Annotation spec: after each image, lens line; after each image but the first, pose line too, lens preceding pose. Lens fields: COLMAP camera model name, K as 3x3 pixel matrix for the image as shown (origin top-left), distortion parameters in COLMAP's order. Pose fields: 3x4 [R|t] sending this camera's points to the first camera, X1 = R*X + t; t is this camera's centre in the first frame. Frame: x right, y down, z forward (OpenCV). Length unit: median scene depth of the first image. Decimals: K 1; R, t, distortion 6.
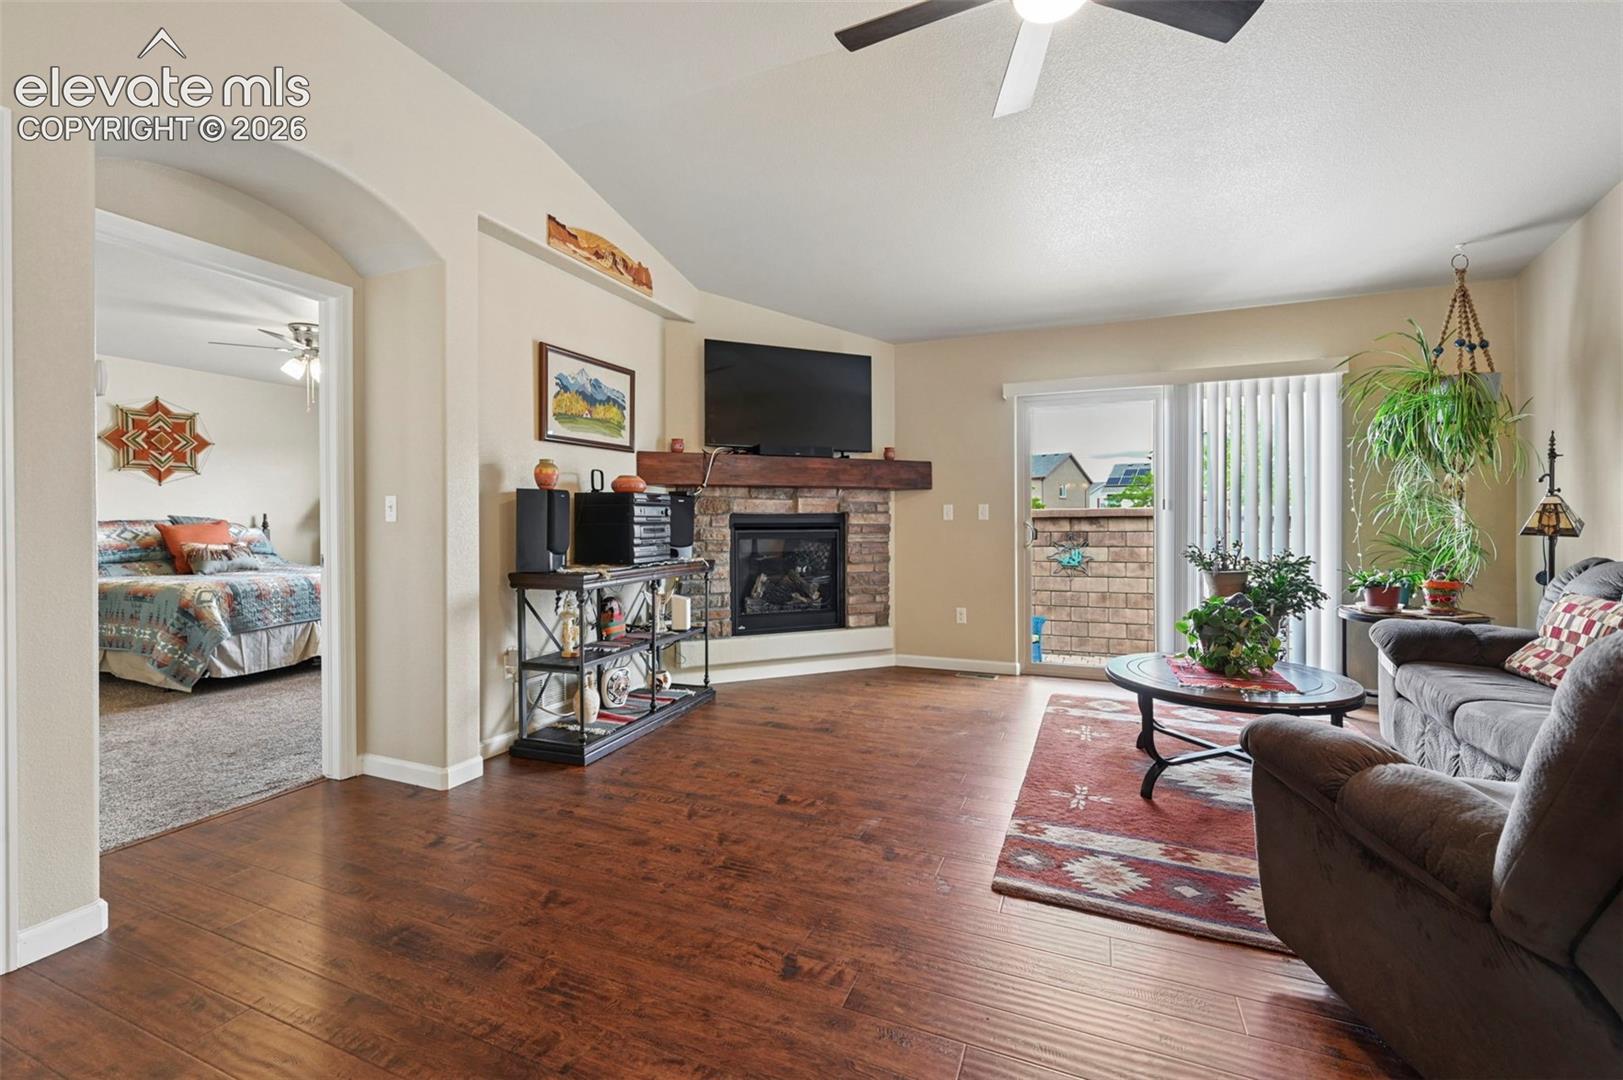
lens RADIAL K [[651.1, 0, 842.0], [0, 651.1, 523.4], [0, 0, 1]] dist [-0.000107, -0.000090]
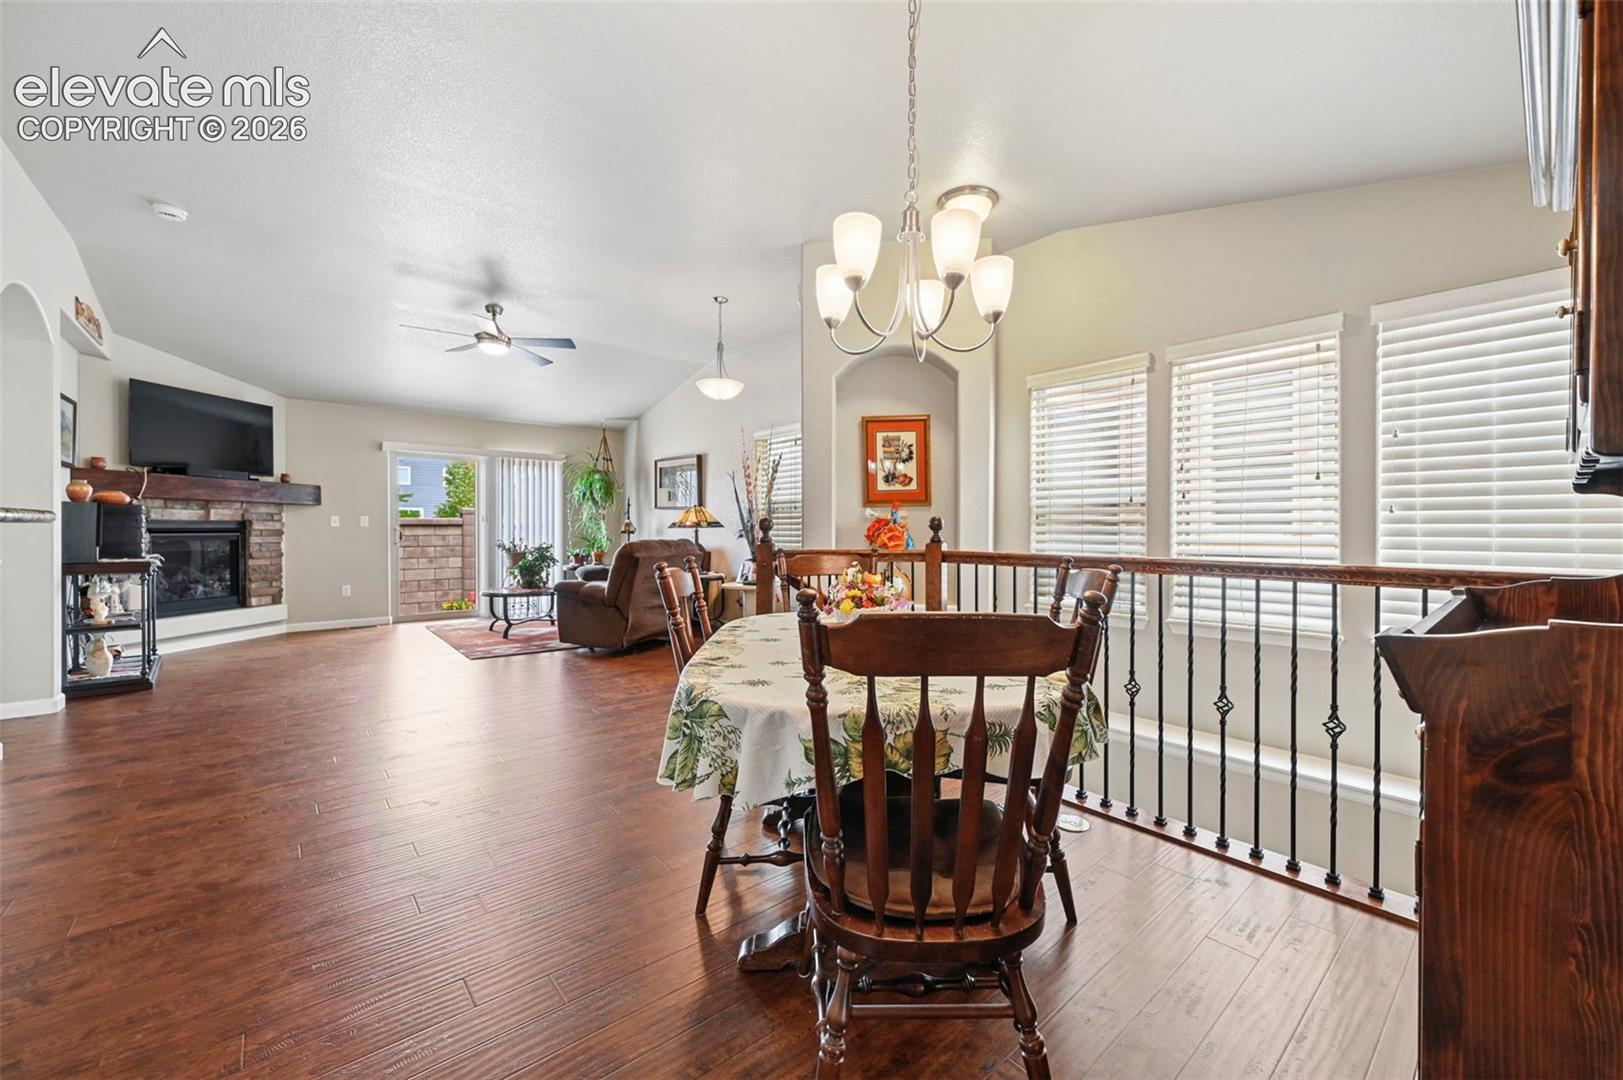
lens RADIAL K [[640.0, 0, 834.0], [0, 640.0, 532.2], [0, 0, 1]] dist [-0.001409, 0.000265]
pose [[0.452757, -0.001845, 0.891632, -0.656612], [0.000557, 0.999998, 0.001787, 0.006164], [-0.891634, -0.000312, 0.452758, -0.702882]]
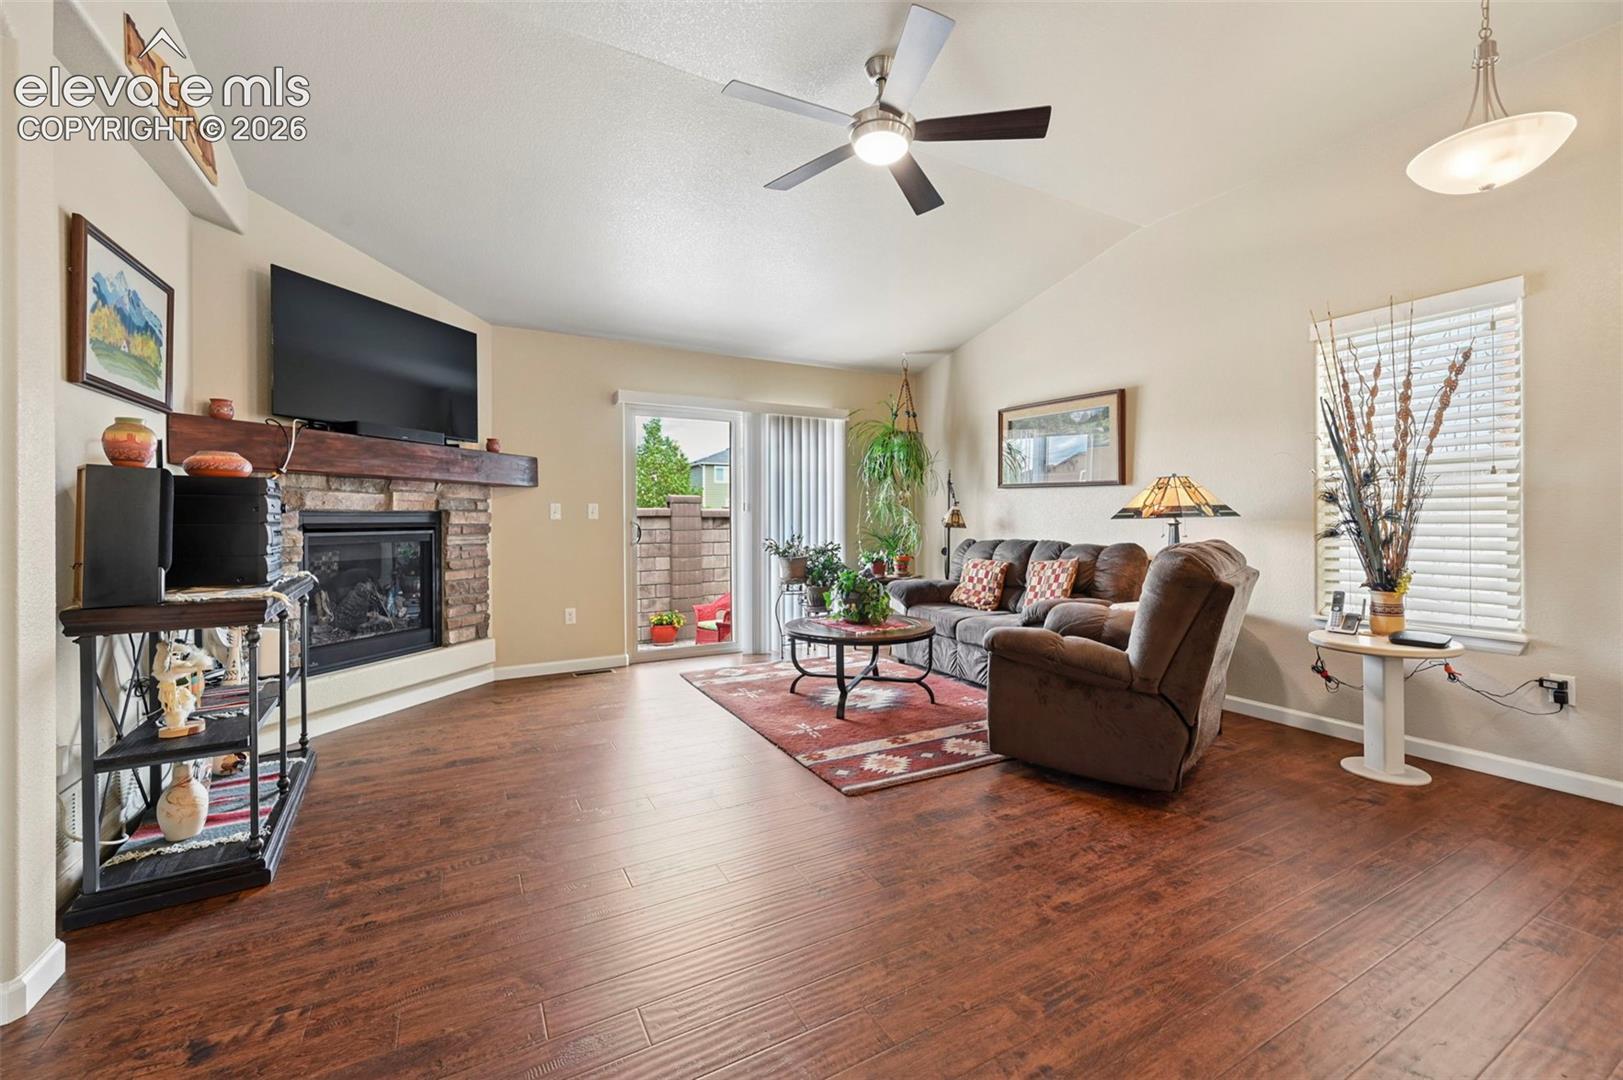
lens RADIAL K [[654.3, 0, 816.4], [0, 654.3, 519.7], [0, 0, 1]] dist [-0.001518, -0.000371]
pose [[0.635812, -0.000374, 0.771844, -0.366203], [0.005194, 0.999979, -0.003794, 0.001299], [-0.771827, 0.006422, 0.635801, 0.086320]]
